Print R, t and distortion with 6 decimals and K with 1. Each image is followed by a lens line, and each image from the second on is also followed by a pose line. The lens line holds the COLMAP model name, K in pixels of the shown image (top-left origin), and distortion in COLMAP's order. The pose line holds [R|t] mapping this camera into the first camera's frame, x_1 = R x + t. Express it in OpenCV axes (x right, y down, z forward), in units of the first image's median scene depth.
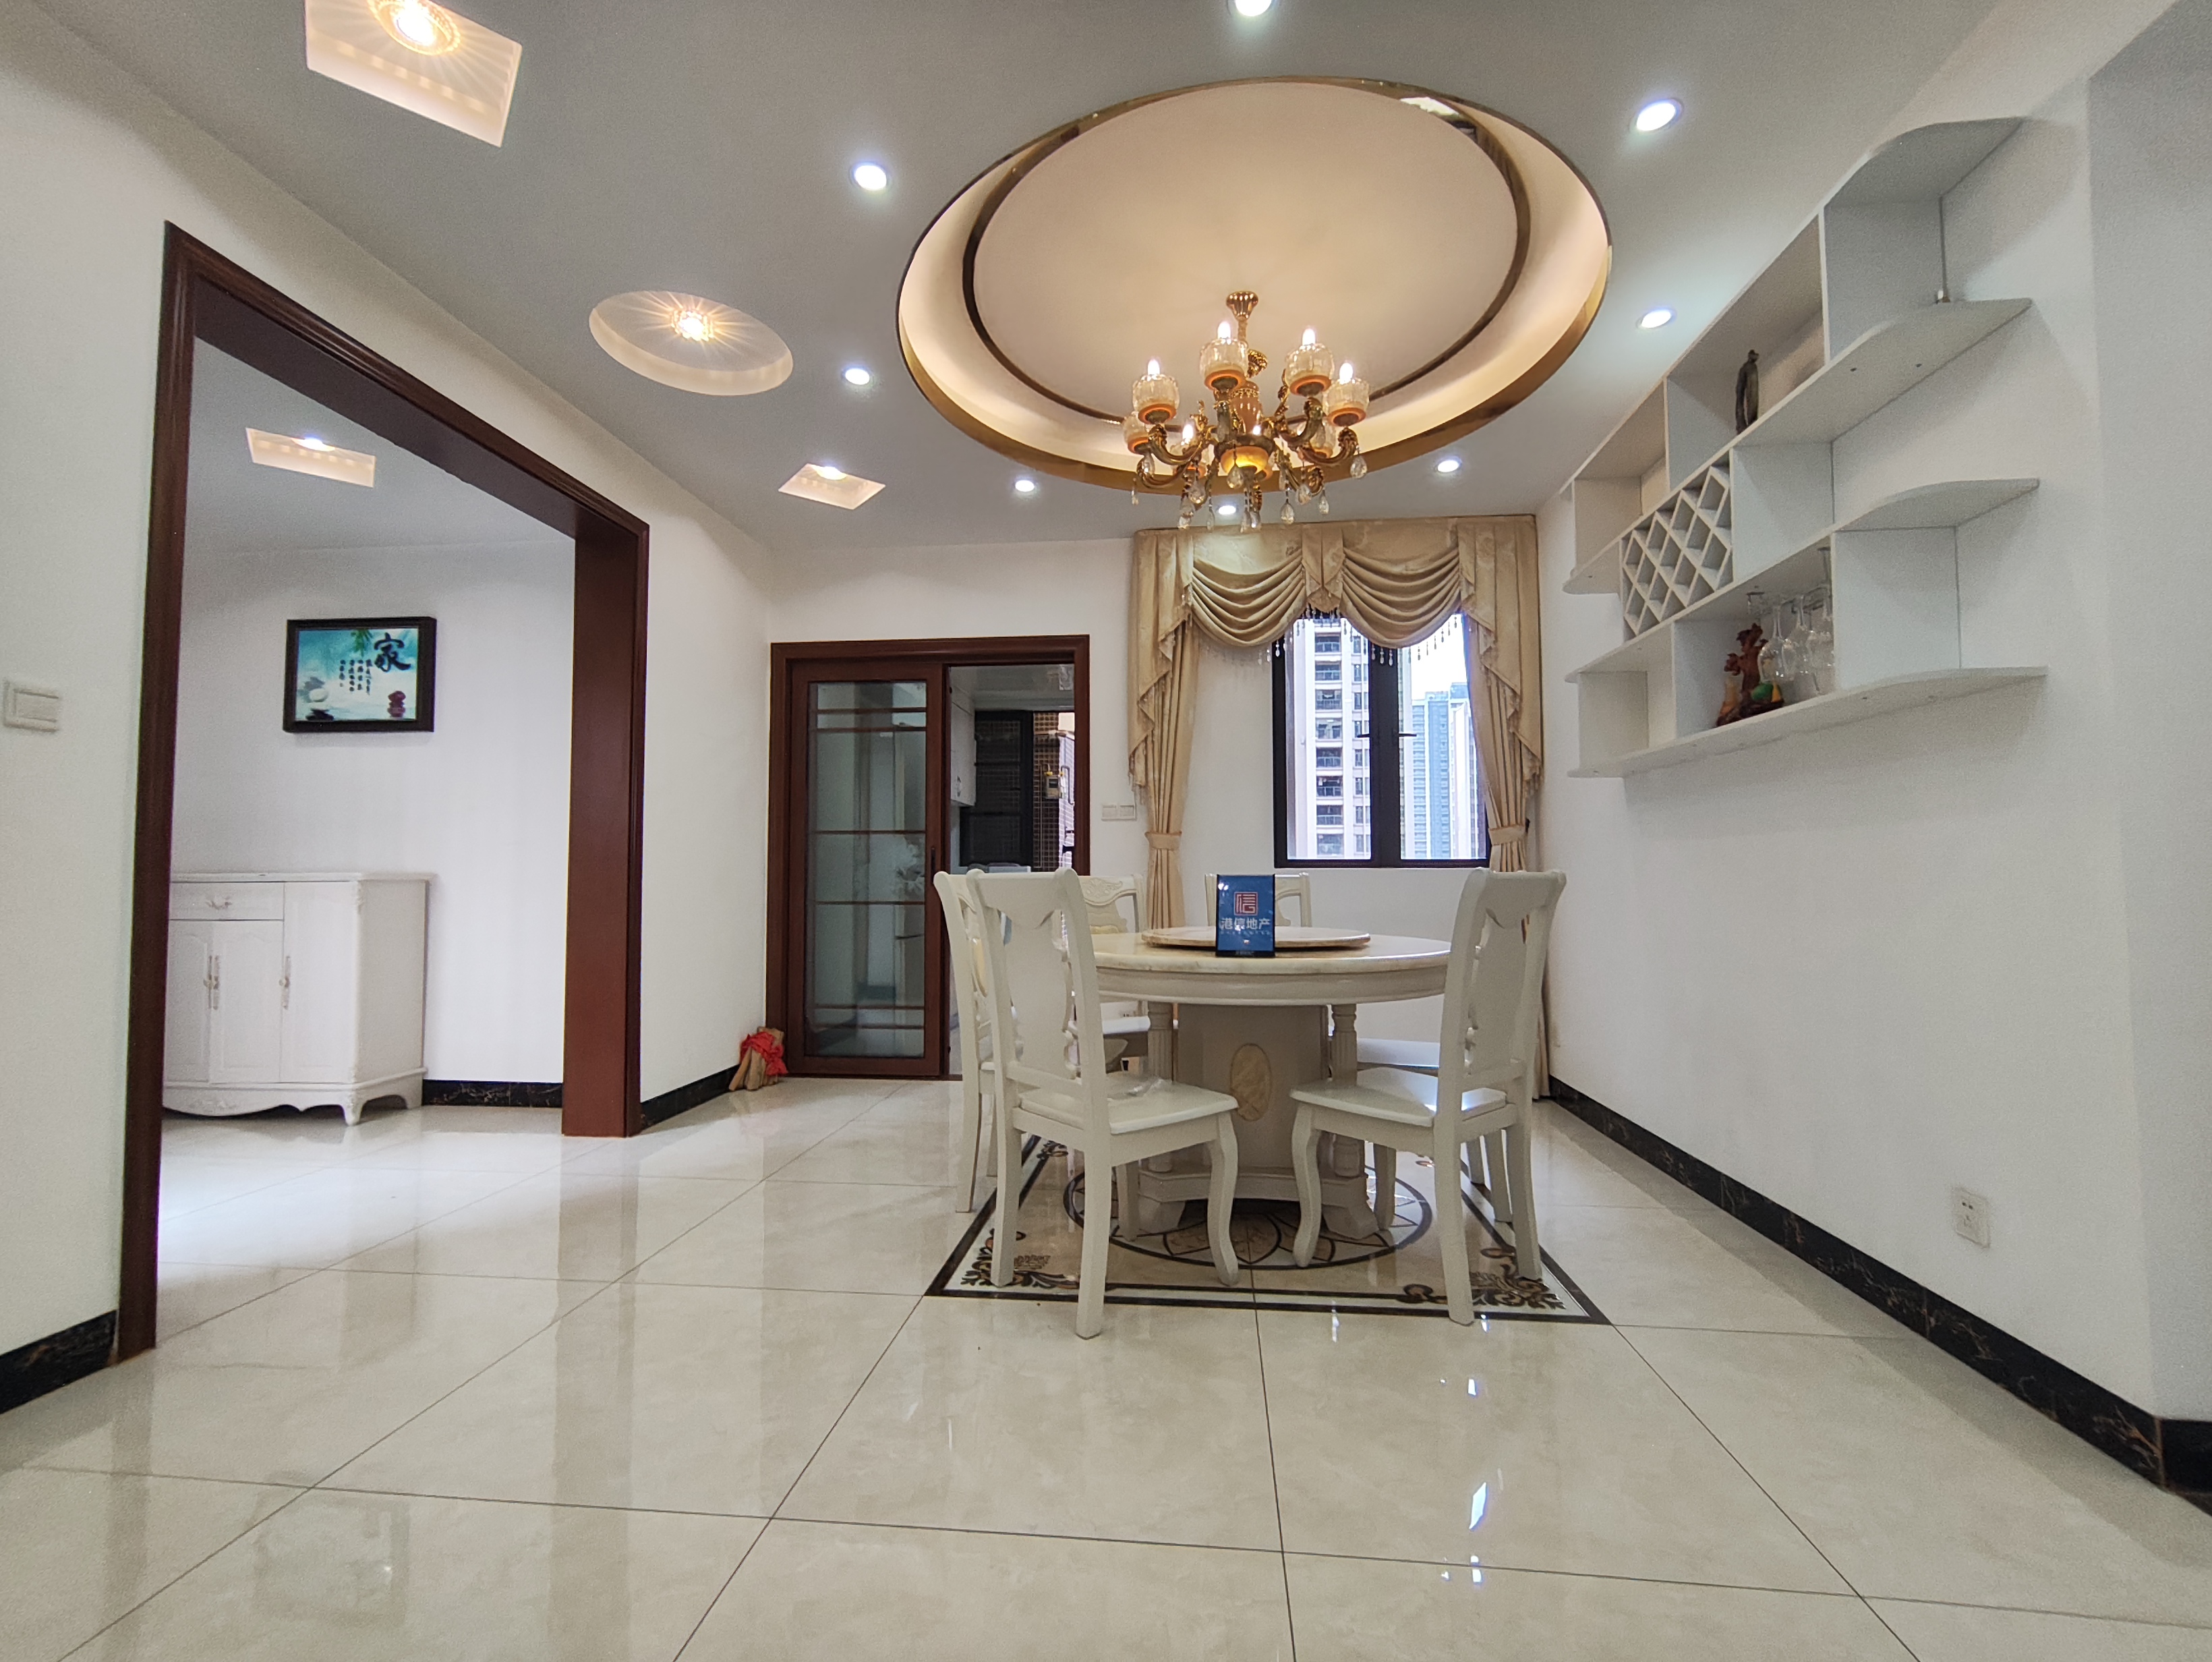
lens RADIAL K [[974.3, 0, 1105.1], [0, 974.3, 831.3], [0, 0, 1]] dist [0.000142, 0.000002]
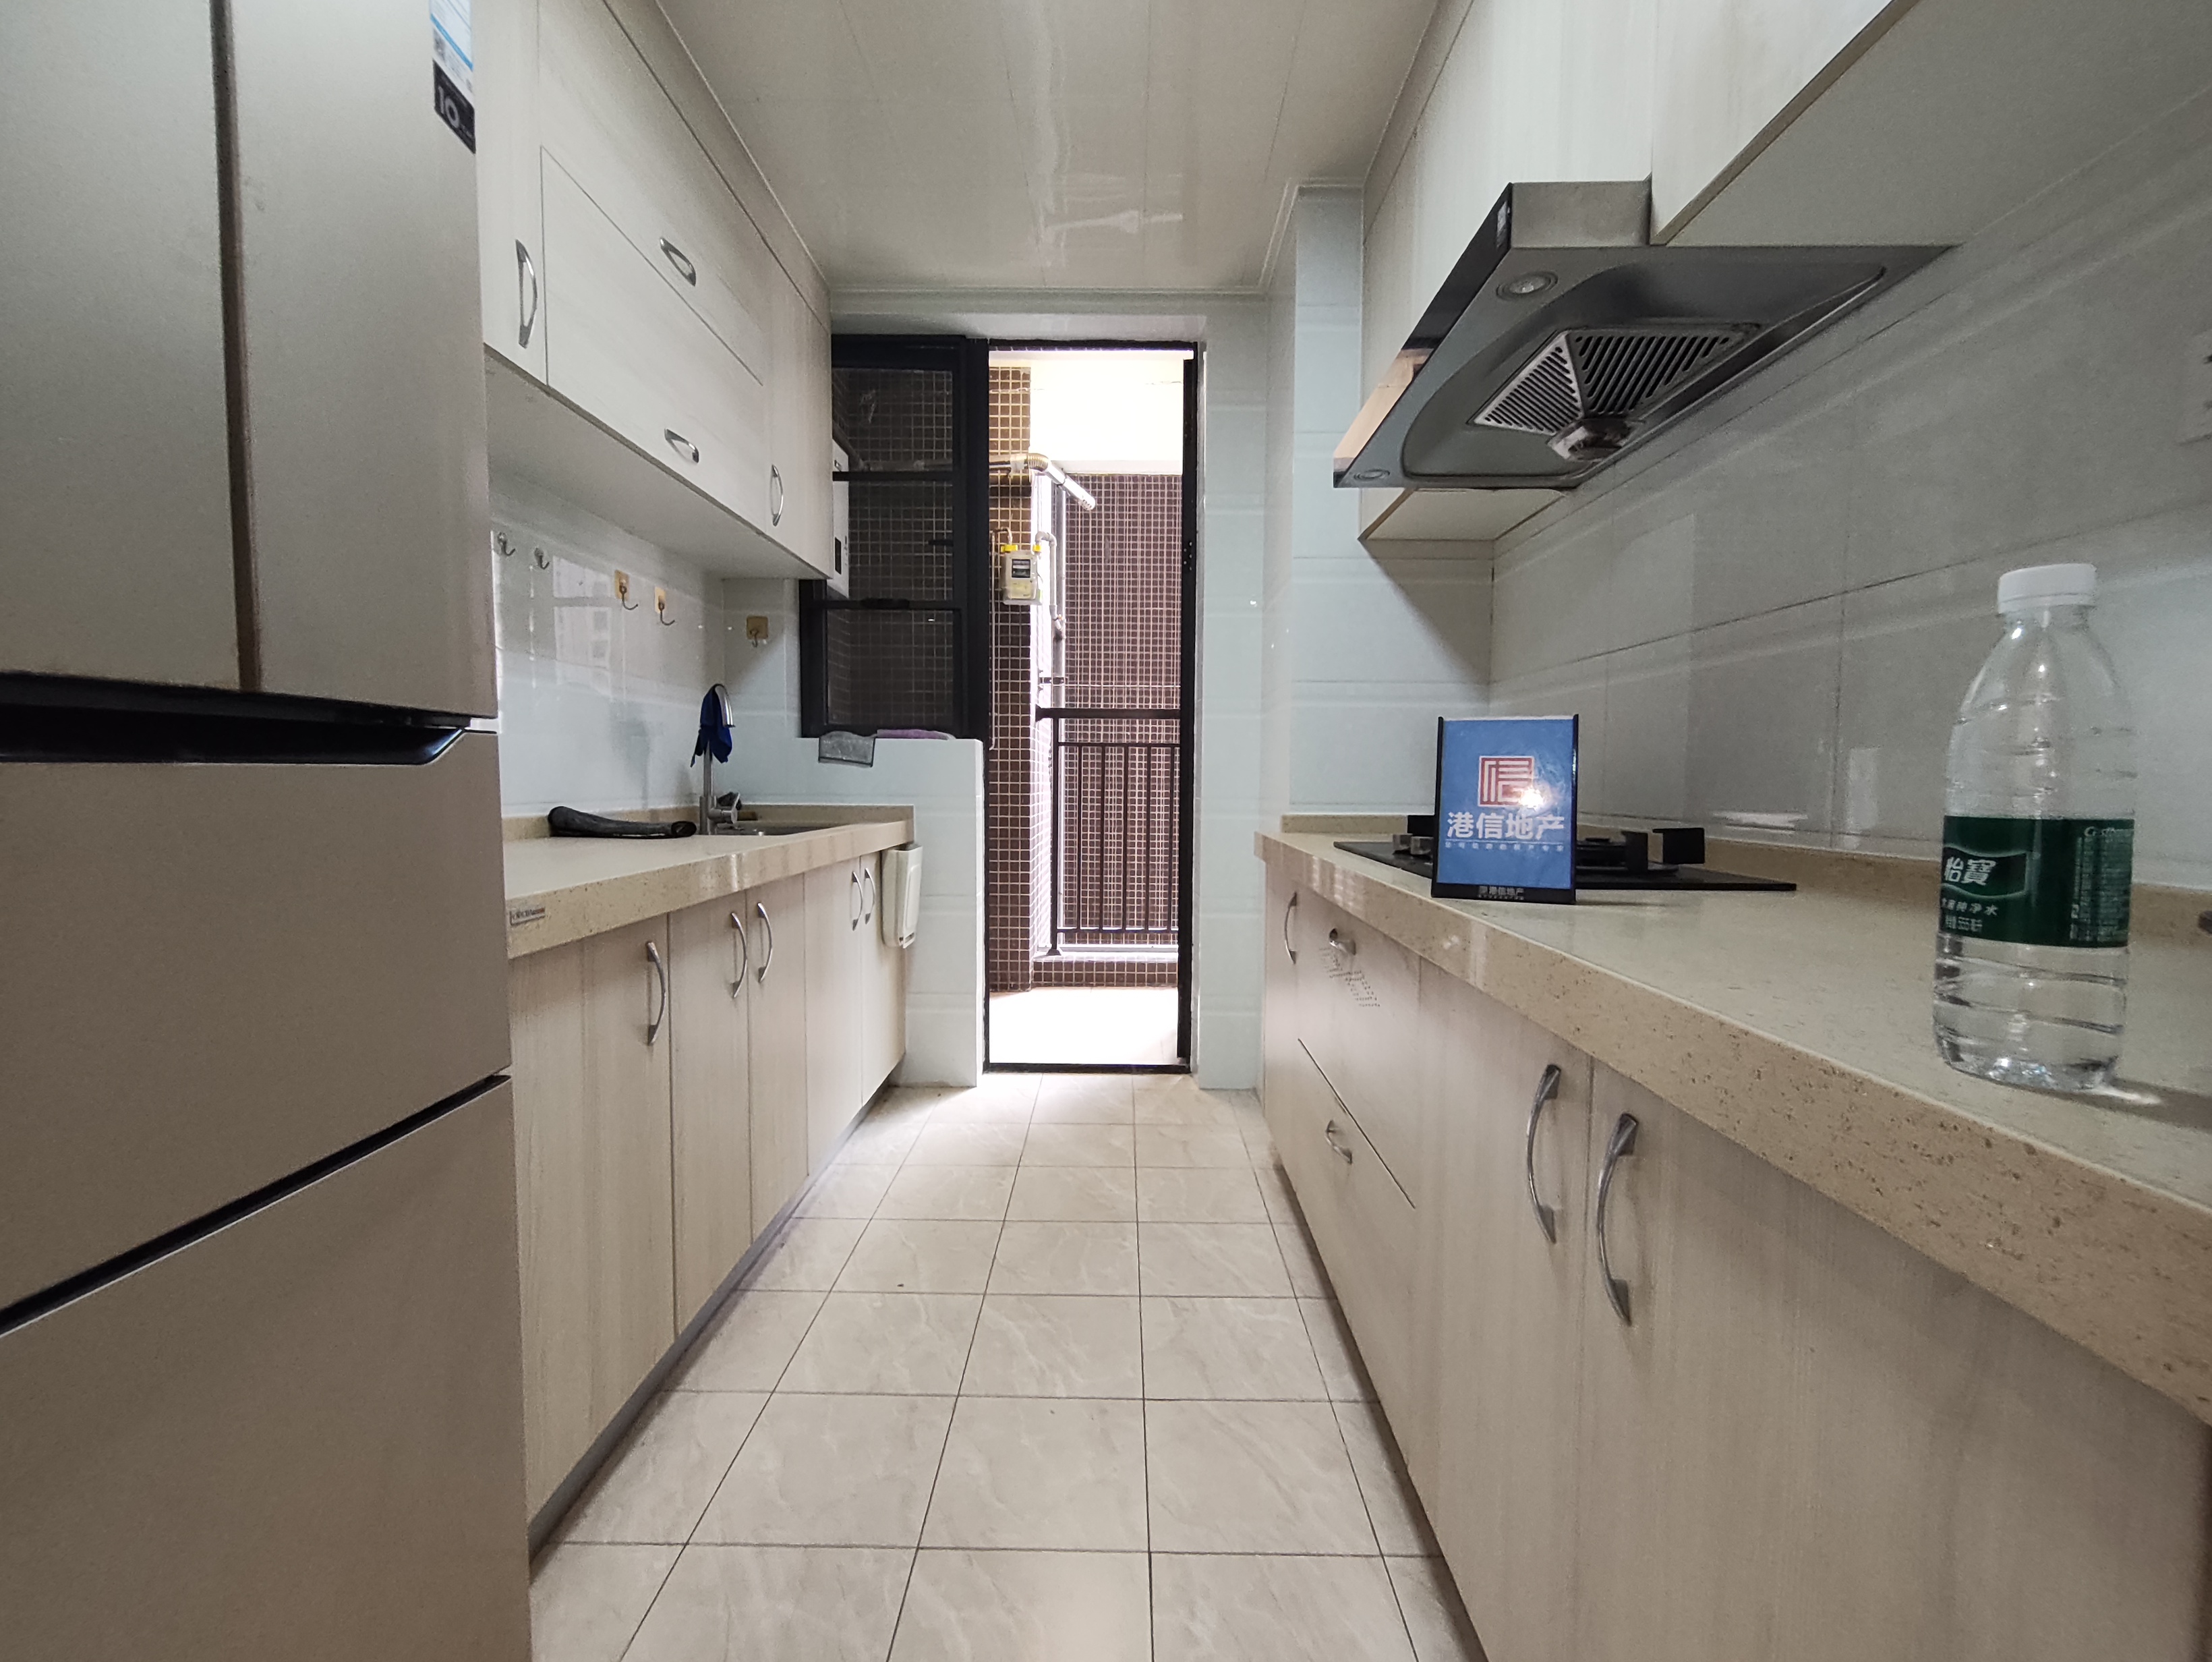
lens RADIAL K [[974.3, 0, 1108.6], [0, 974.3, 833.2], [0, 0, 1]] dist [0.000142, 0.000002]
pose [[0.997126, -0.003091, 0.075692, -0.046336], [-0.004723, 0.994687, 0.102839, 0.029510], [-0.075607, -0.102901, 0.991814, 0.513444]]
